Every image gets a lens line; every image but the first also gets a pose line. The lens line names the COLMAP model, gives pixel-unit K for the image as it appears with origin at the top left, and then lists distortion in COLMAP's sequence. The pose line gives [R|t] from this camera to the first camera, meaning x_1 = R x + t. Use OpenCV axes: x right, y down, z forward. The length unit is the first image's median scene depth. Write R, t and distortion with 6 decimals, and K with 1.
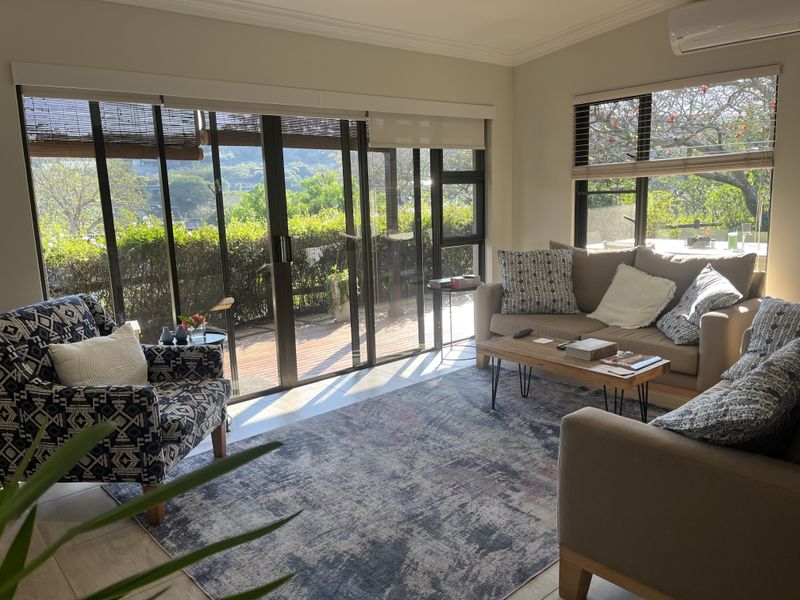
lens RADIAL K [[611.2, 0, 389.0], [0, 611.2, 301.3], [0, 0, 1]] dist [0.003078, -0.001185]
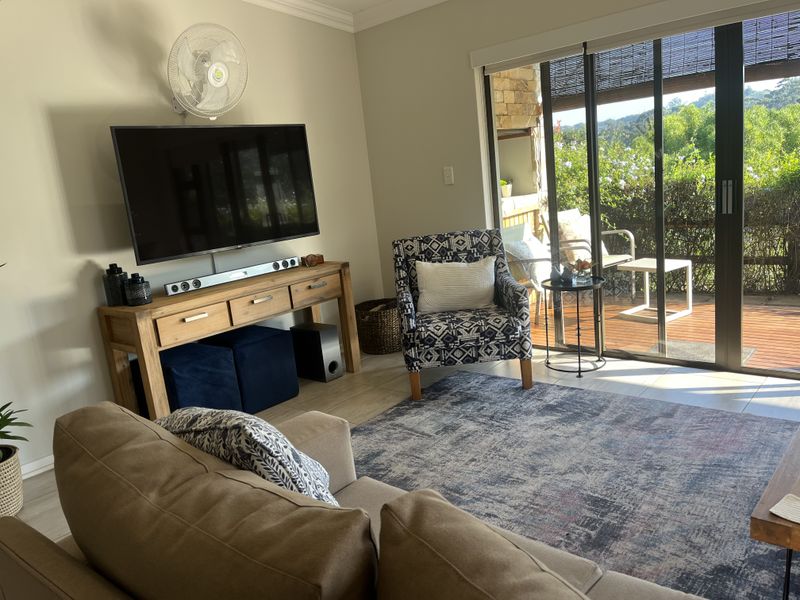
lens RADIAL K [[611.2, 0, 389.0], [0, 611.2, 301.3], [0, 0, 1]] dist [0.003078, -0.001185]
pose [[0.140958, 0.227673, -0.963481, 0.703522], [-0.073020, 0.972938, 0.219225, -0.121446], [0.987319, 0.039452, 0.153768, 0.559570]]
